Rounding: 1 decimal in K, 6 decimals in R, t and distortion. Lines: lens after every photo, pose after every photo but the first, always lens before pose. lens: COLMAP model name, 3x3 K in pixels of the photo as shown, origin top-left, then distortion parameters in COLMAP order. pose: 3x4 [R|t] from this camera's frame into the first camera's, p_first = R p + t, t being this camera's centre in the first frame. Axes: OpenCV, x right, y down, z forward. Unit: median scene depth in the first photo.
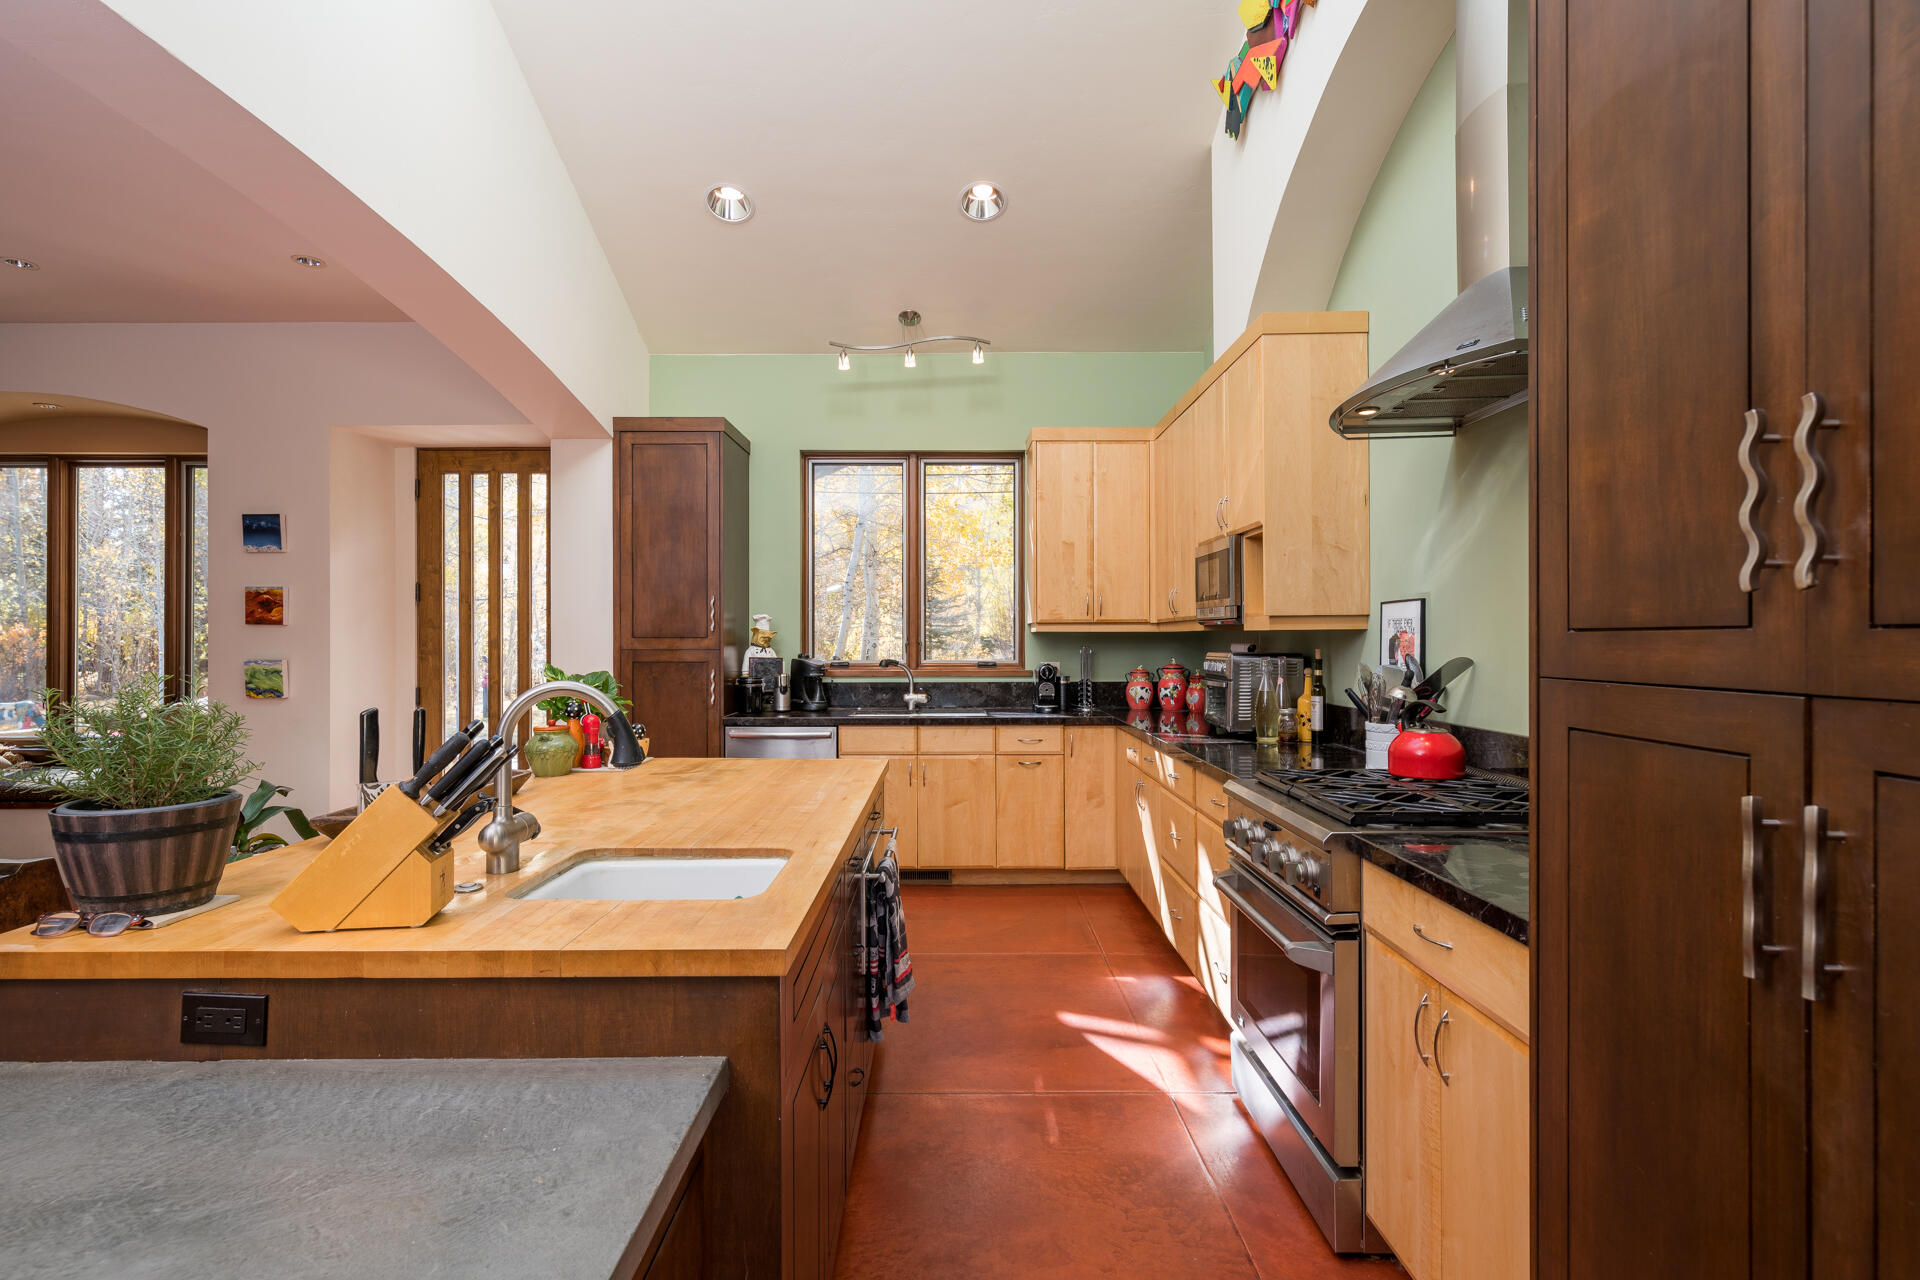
lens RADIAL K [[956.9, 0, 947.8], [0, 956.9, 634.9], [0, 0, 1]] dist [0.022298, 0.000960]
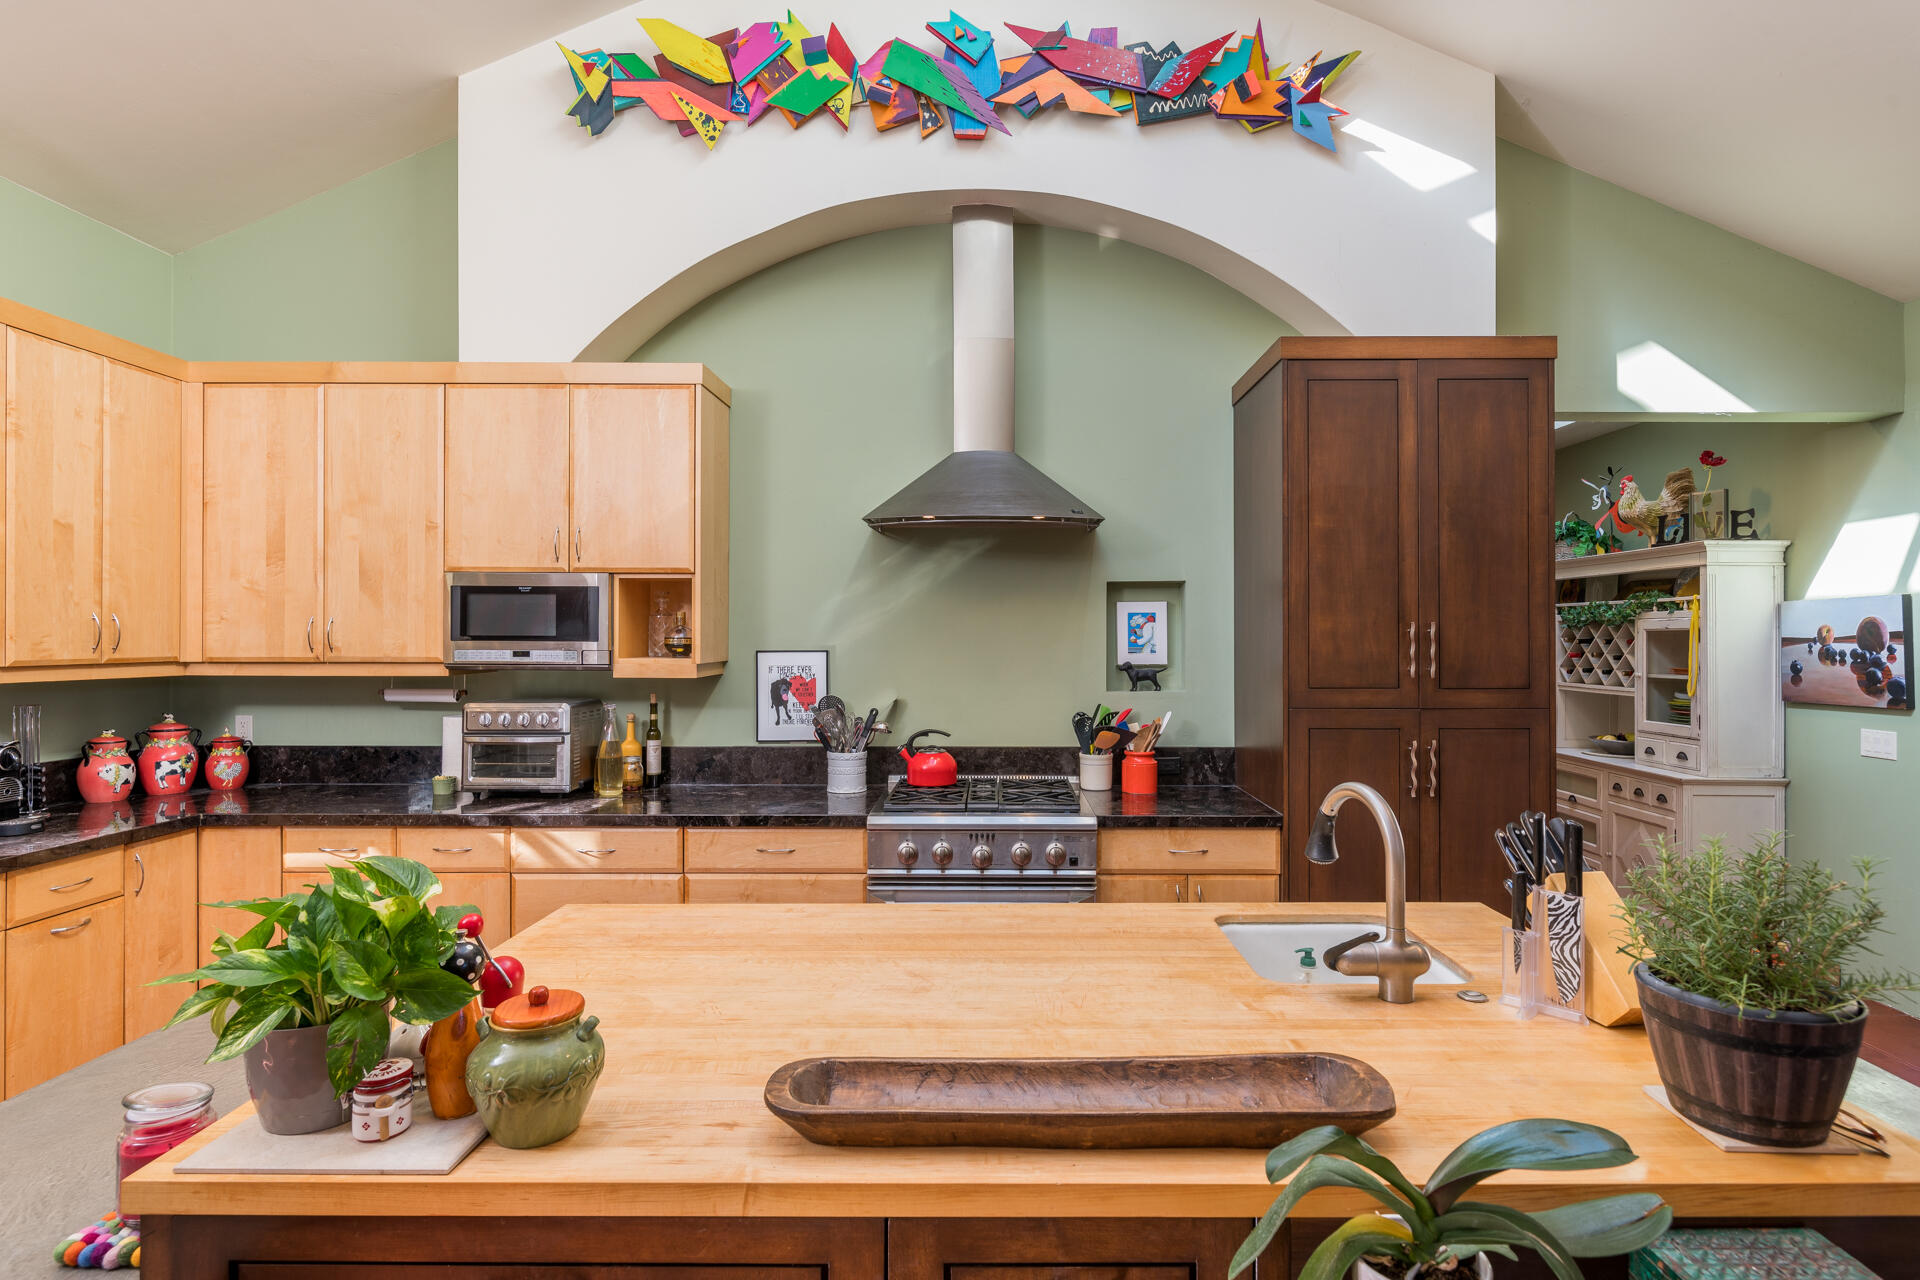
lens RADIAL K [[1004.1, 0, 990.2], [0, 1004.1, 636.5], [0, 0, 1]] dist [0.006433, 0.000664]
pose [[-0.007235, 0.003211, 0.999969, -0.492449], [-0.005377, 0.999980, -0.003250, -0.032095], [-0.999959, -0.005401, -0.007217, 0.477802]]
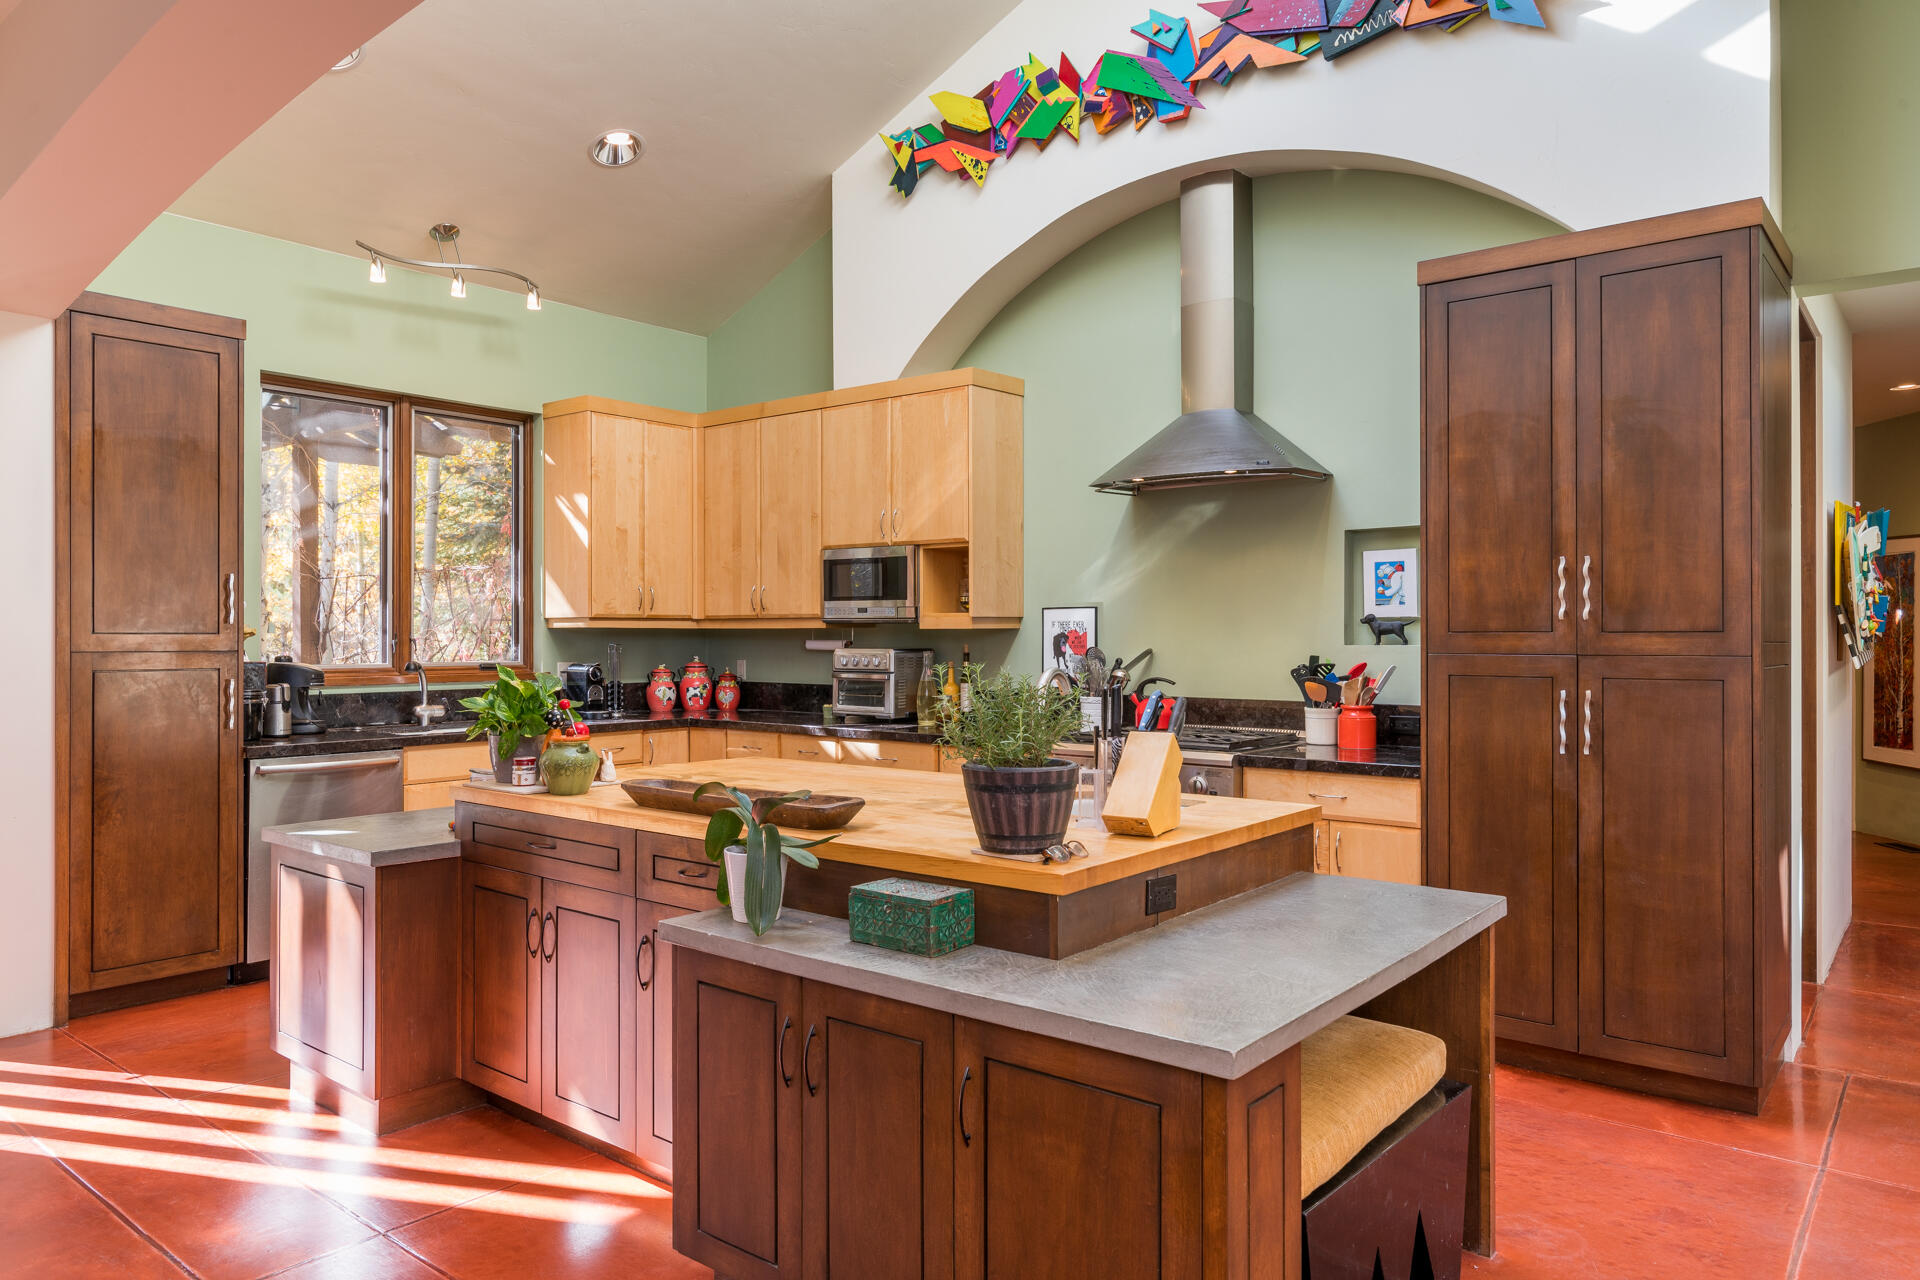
lens RADIAL K [[1270.7, 0, 951.9], [0, 1270.7, 631.8], [0, 0, 1]] dist [0.018986, 0.008643]
pose [[0.627210, 0.003191, 0.778844, -0.636074], [-0.003786, 0.999992, -0.001048, 0.000416], [-0.778841, -0.002291, 0.627217, 0.008618]]
